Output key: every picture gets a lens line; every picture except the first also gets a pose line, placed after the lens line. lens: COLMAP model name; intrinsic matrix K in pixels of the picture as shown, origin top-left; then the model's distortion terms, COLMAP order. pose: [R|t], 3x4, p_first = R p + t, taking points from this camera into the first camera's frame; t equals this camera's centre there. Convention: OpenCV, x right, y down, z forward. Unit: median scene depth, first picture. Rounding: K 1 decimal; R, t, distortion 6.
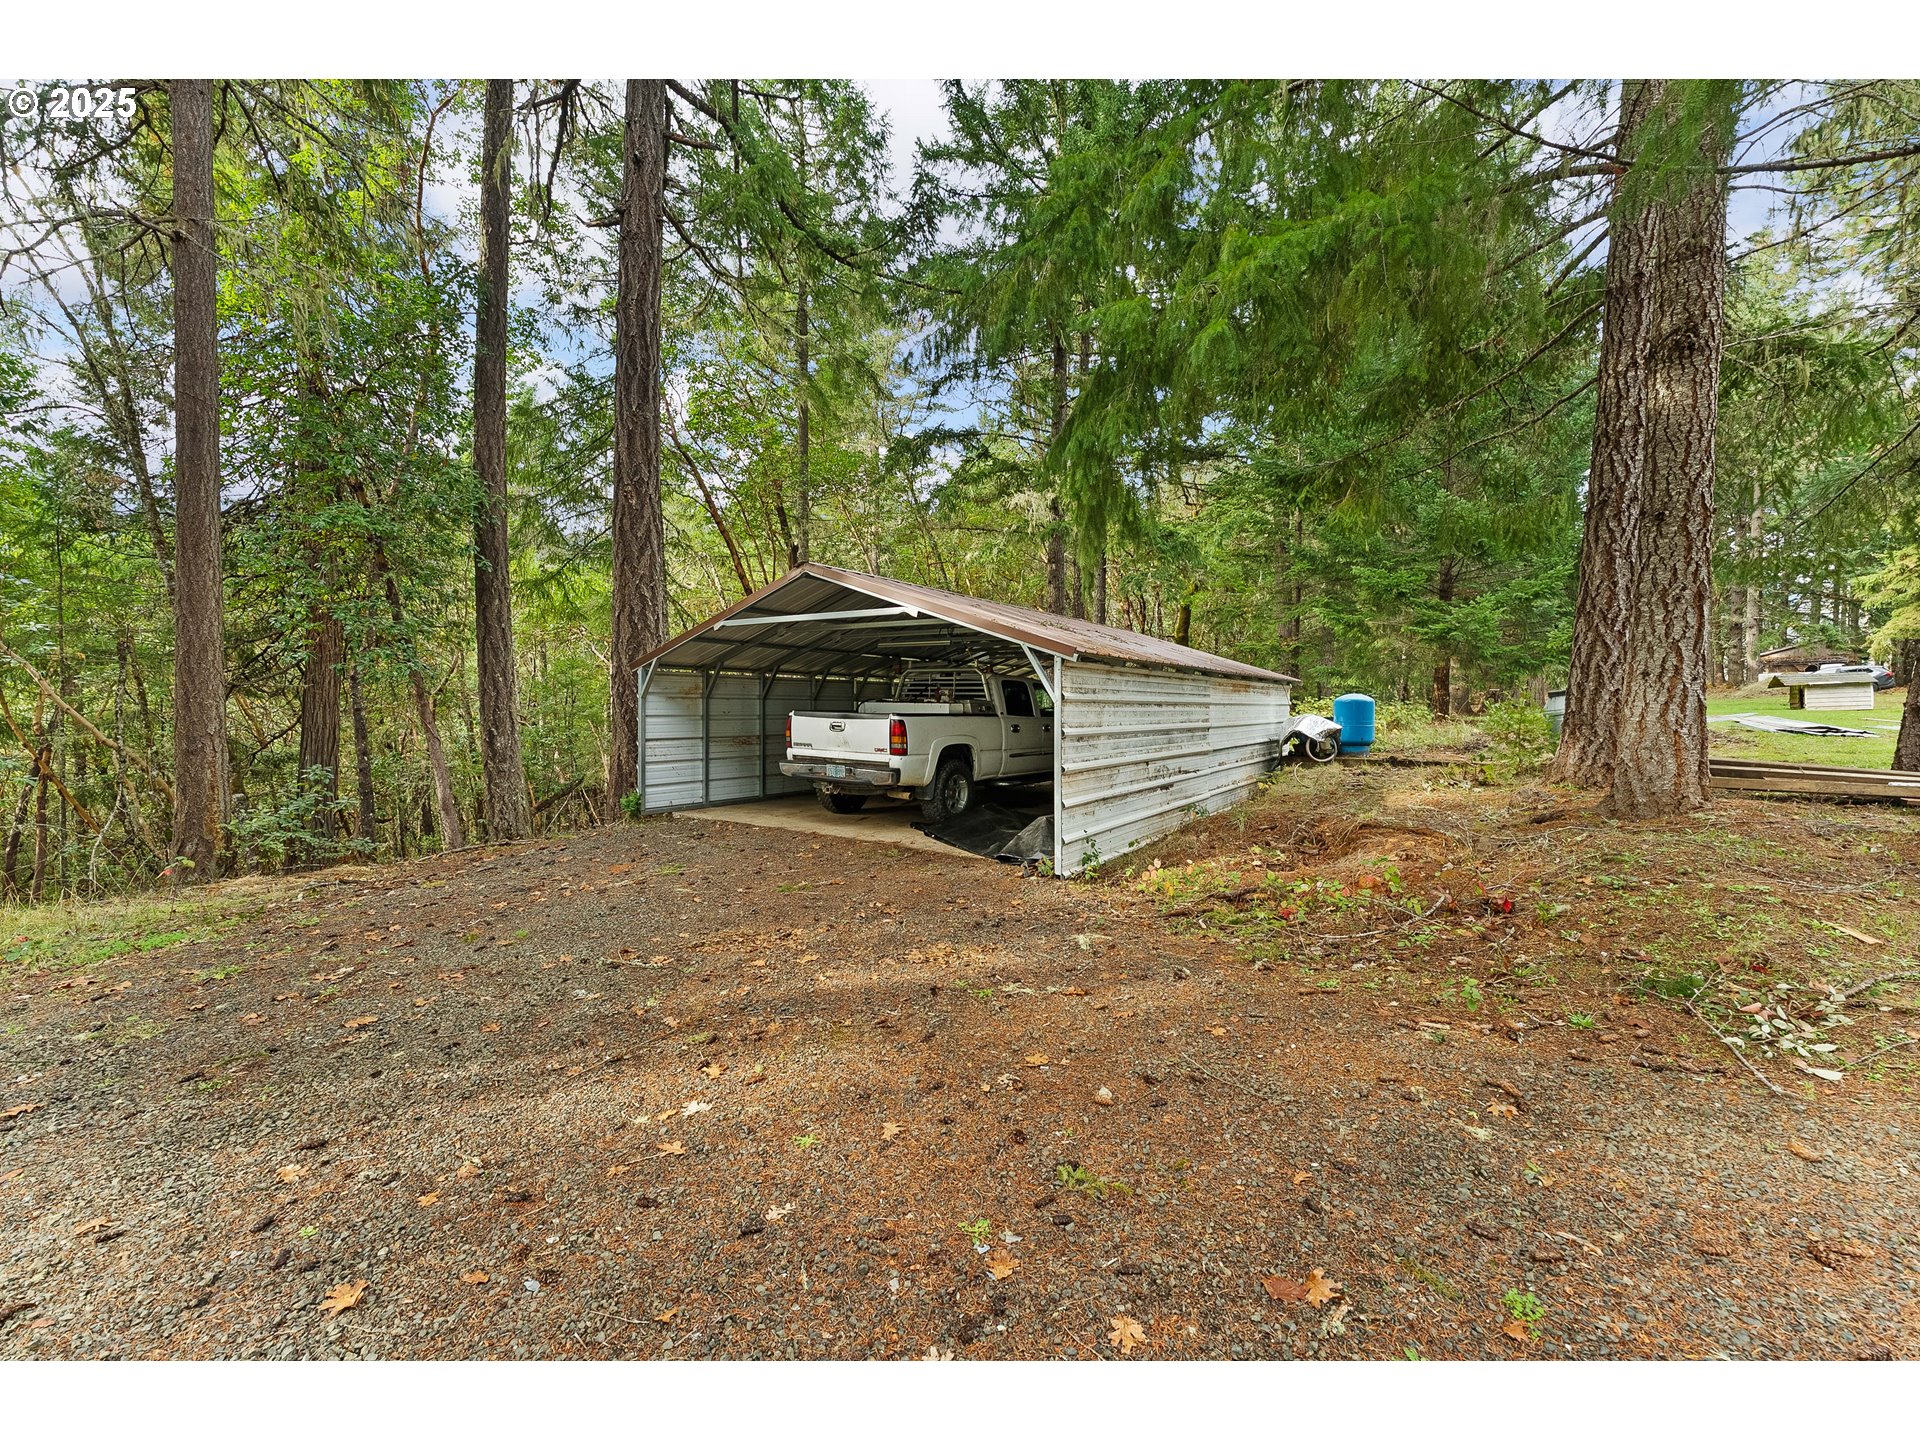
lens RADIAL K [[767.4, 0, 960.0], [0, 767.4, 720.0], [0, 0, 1]] dist [0.000228, -0.000524]
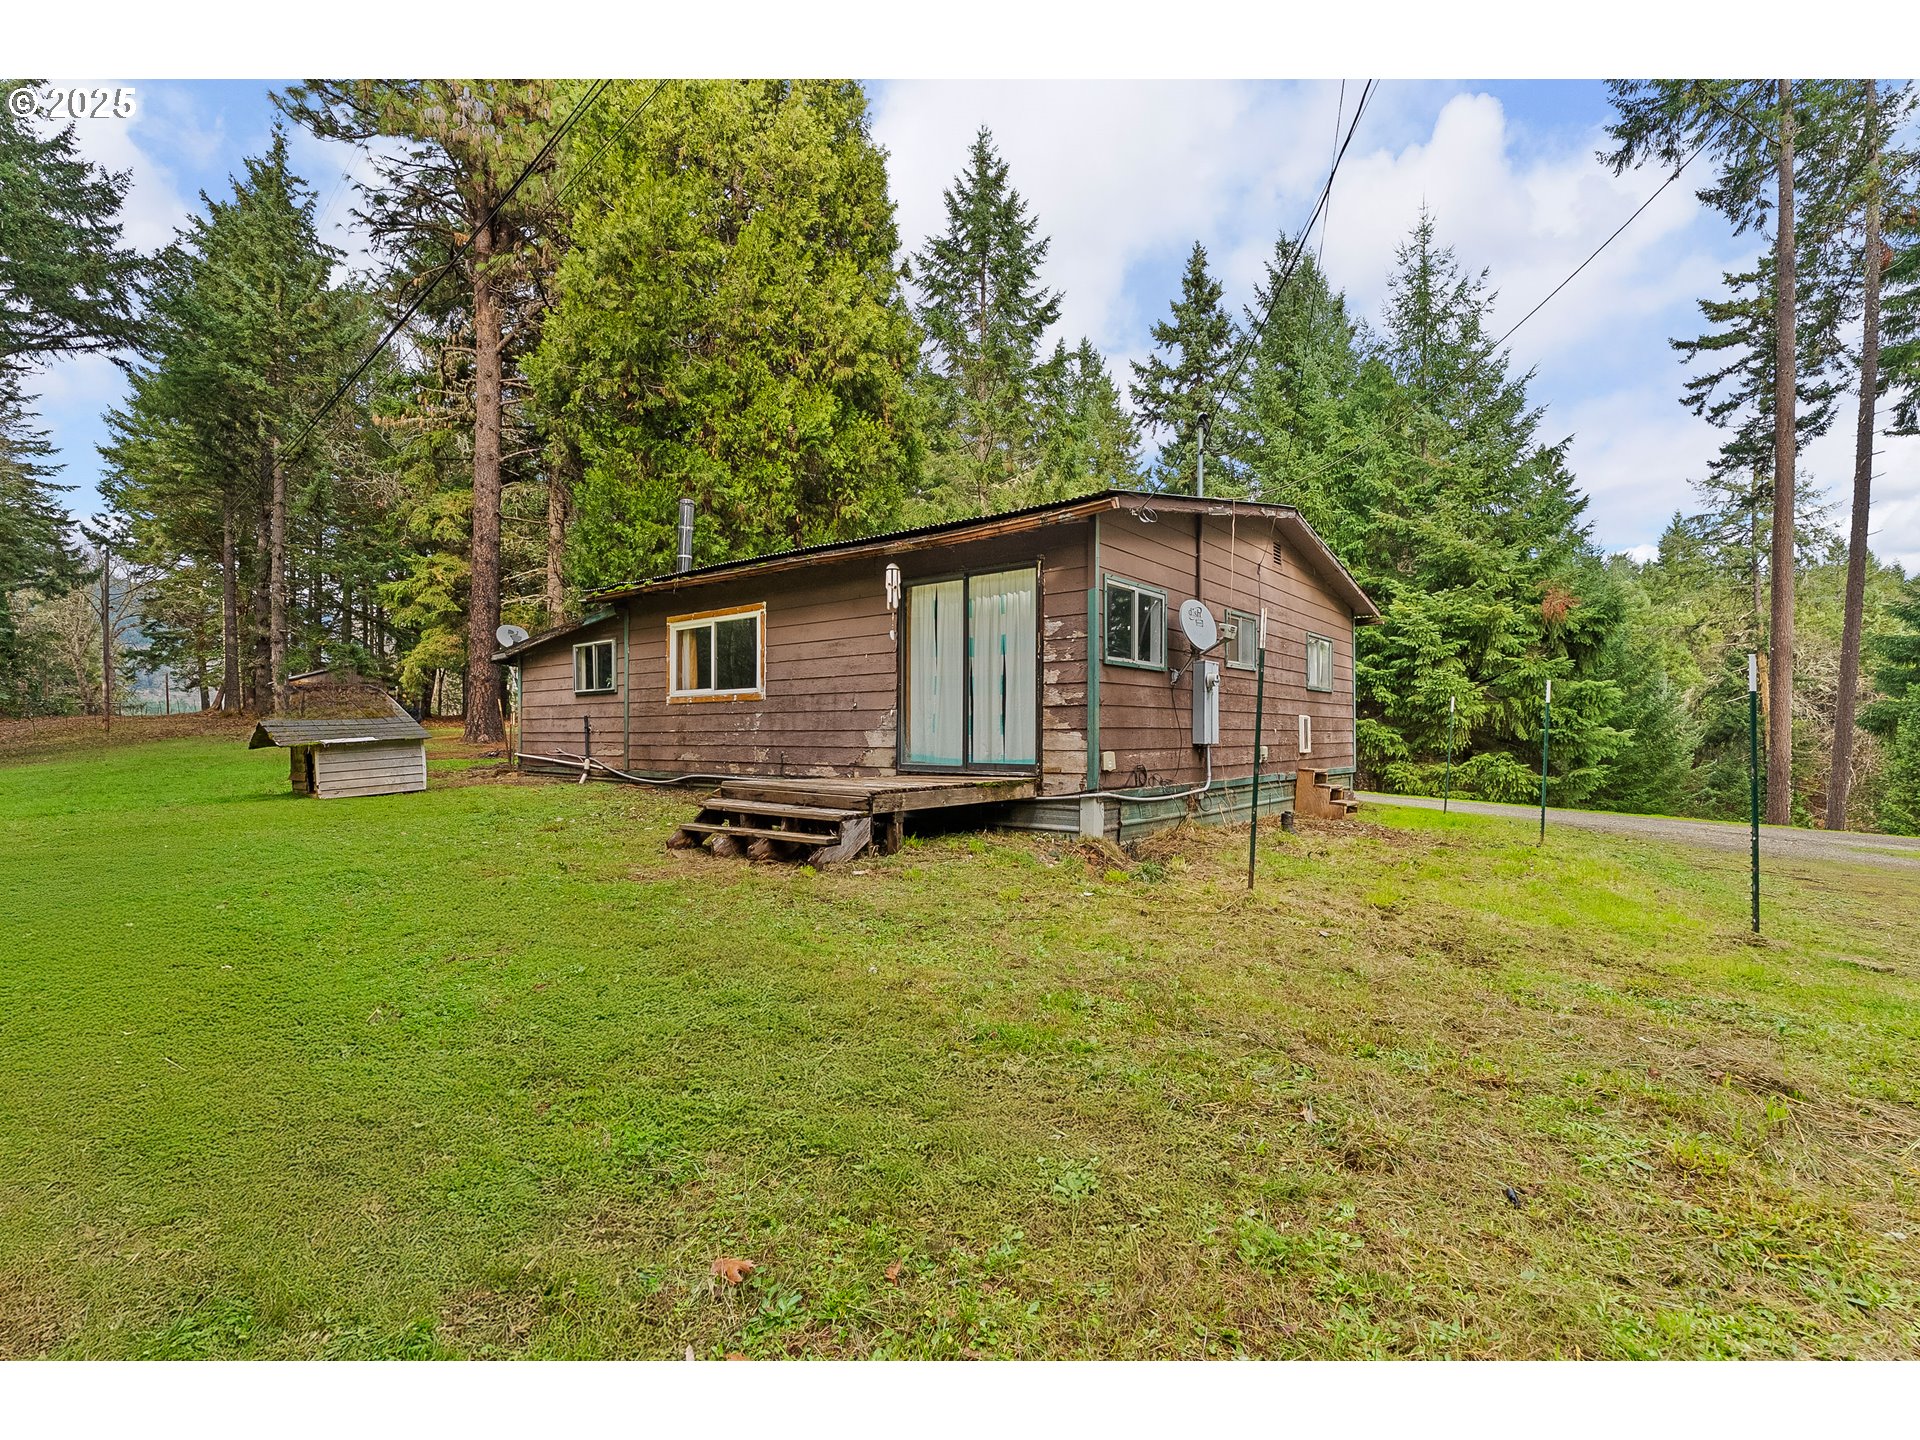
lens RADIAL K [[767.4, 0, 960.0], [0, 767.4, 720.0], [0, 0, 1]] dist [0.000228, -0.000524]
pose [[0.060519, -0.004863, 0.998155, 0.399883], [0.030260, 0.999537, 0.003035, -0.029449], [-0.997708, 0.030020, 0.060638, 0.352947]]
